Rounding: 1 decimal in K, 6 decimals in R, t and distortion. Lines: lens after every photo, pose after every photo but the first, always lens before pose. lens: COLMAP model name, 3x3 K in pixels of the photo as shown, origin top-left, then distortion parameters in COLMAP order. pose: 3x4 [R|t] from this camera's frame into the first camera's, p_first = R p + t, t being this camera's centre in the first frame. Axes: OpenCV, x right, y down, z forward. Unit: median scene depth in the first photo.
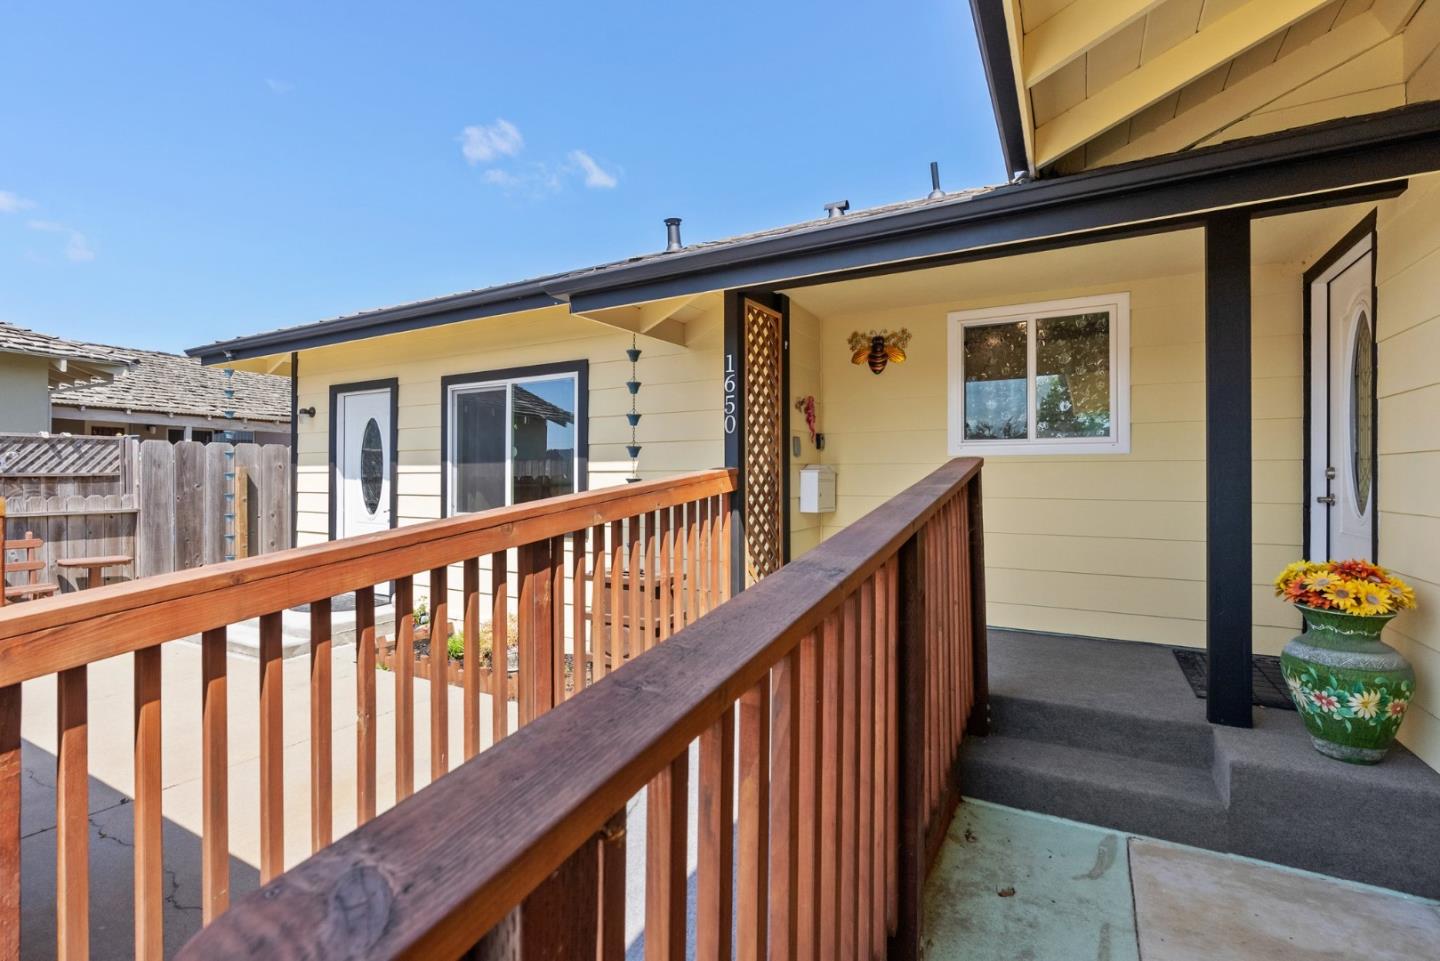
lens RADIAL K [[659.3, 0, 718.2], [0, 659.3, 473.8], [0, 0, 1]] dist [-0.009171, 0.004785]
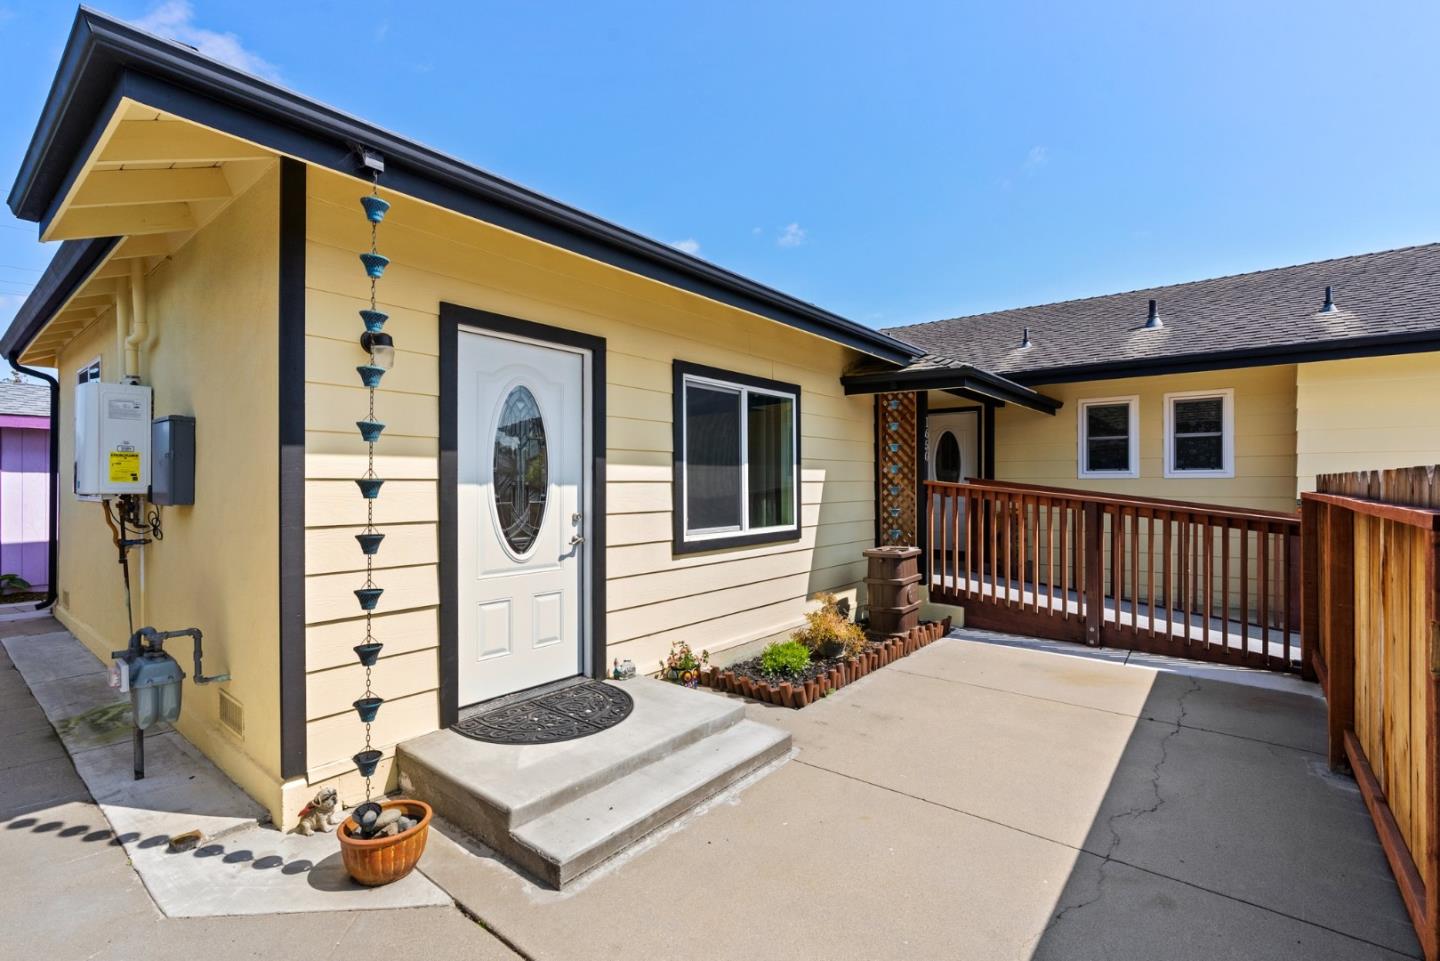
lens RADIAL K [[659.3, 0, 710.0], [0, 659.3, 481.2], [0, 0, 1]] dist [-0.009171, 0.004785]
pose [[0.170234, 0.003111, 0.985399, -1.062892], [-0.004939, 0.999985, -0.002303, -0.000563], [-0.985391, -0.004475, 0.170247, 0.737636]]
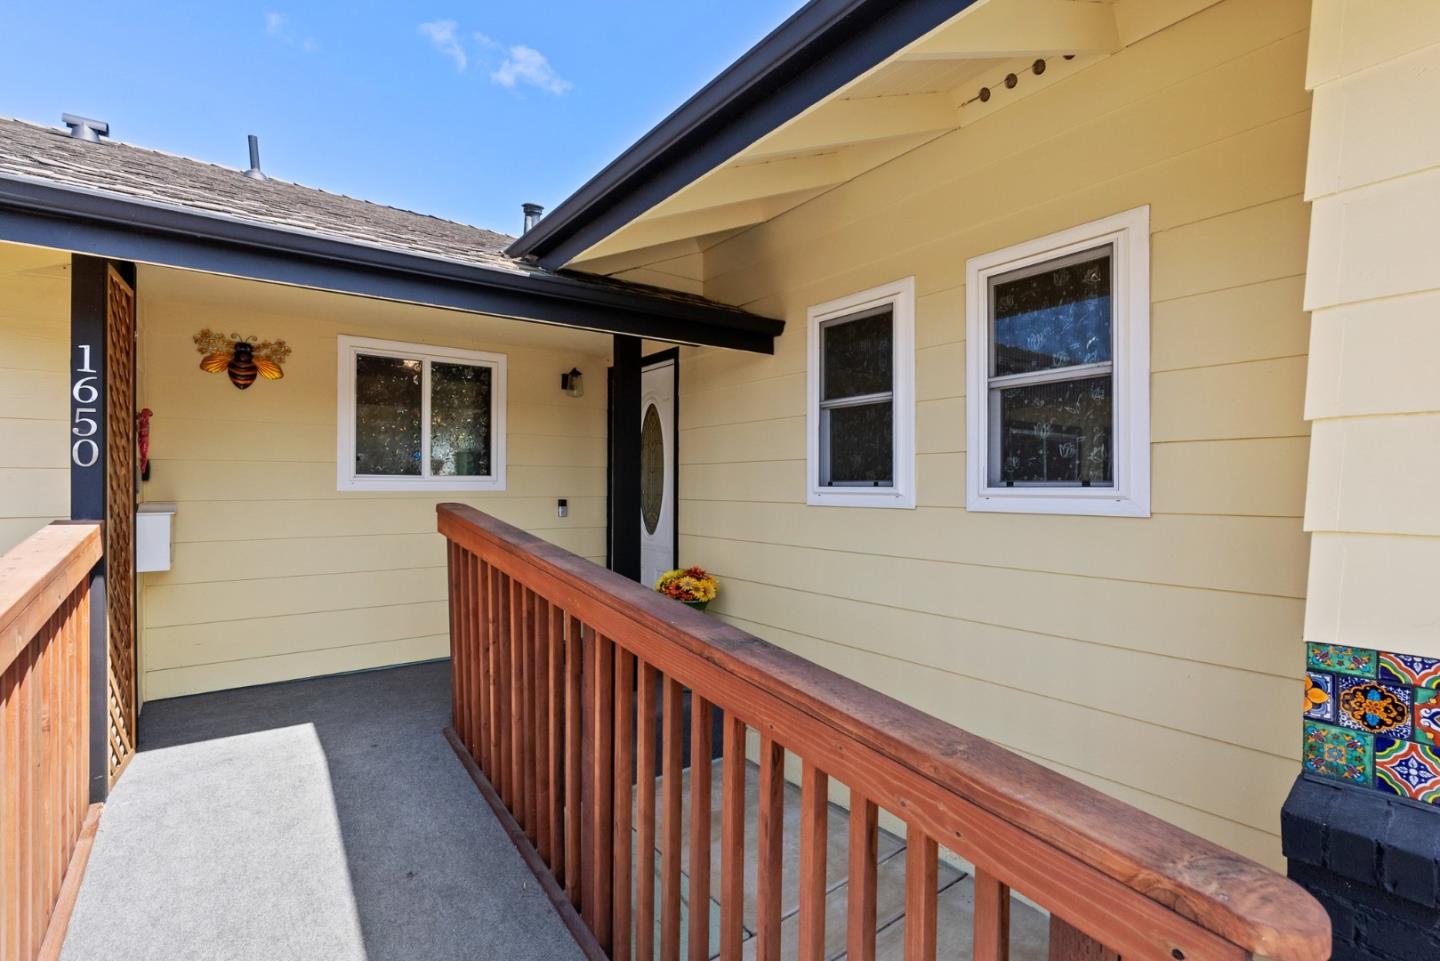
lens RADIAL K [[659.3, 0, 717.3], [0, 659.3, 481.7], [0, 0, 1]] dist [-0.009171, 0.004785]
pose [[0.408561, 0.003788, 0.912723, -0.185469], [-0.005879, 0.999982, -0.001519, -0.029188], [-0.912712, -0.004746, 0.408576, 0.101766]]
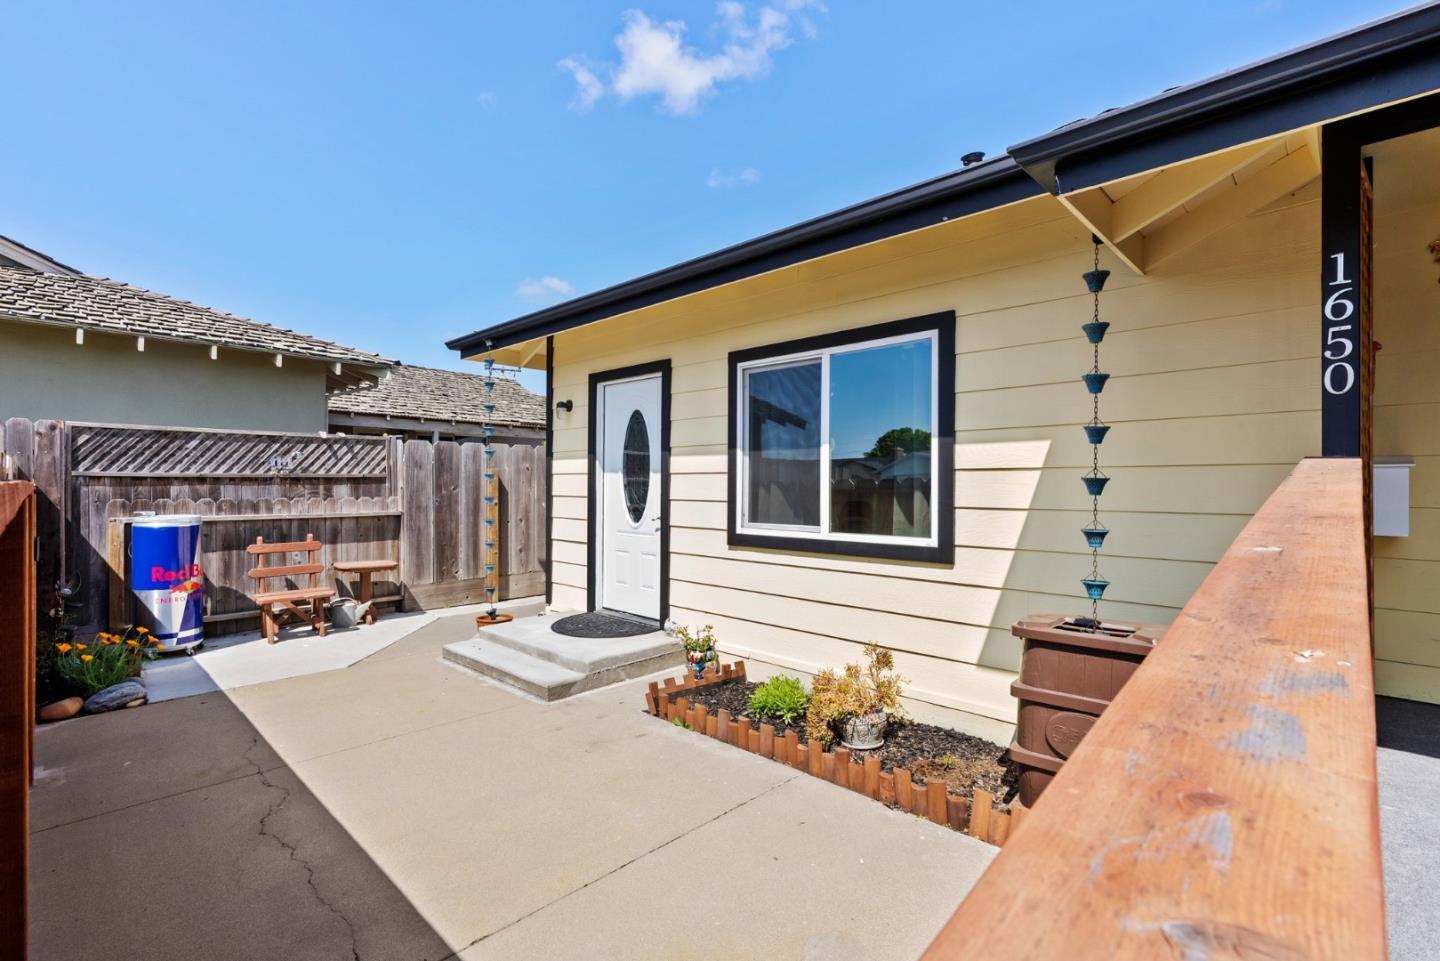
lens RADIAL K [[659.3, 0, 721.8], [0, 659.3, 482.2], [0, 0, 1]] dist [-0.009171, 0.004785]
pose [[0.968412, 0.003154, -0.249334, -0.203895], [-0.002602, 0.999993, 0.002543, 0.007035], [0.249340, -0.001814, 0.968414, 0.197085]]
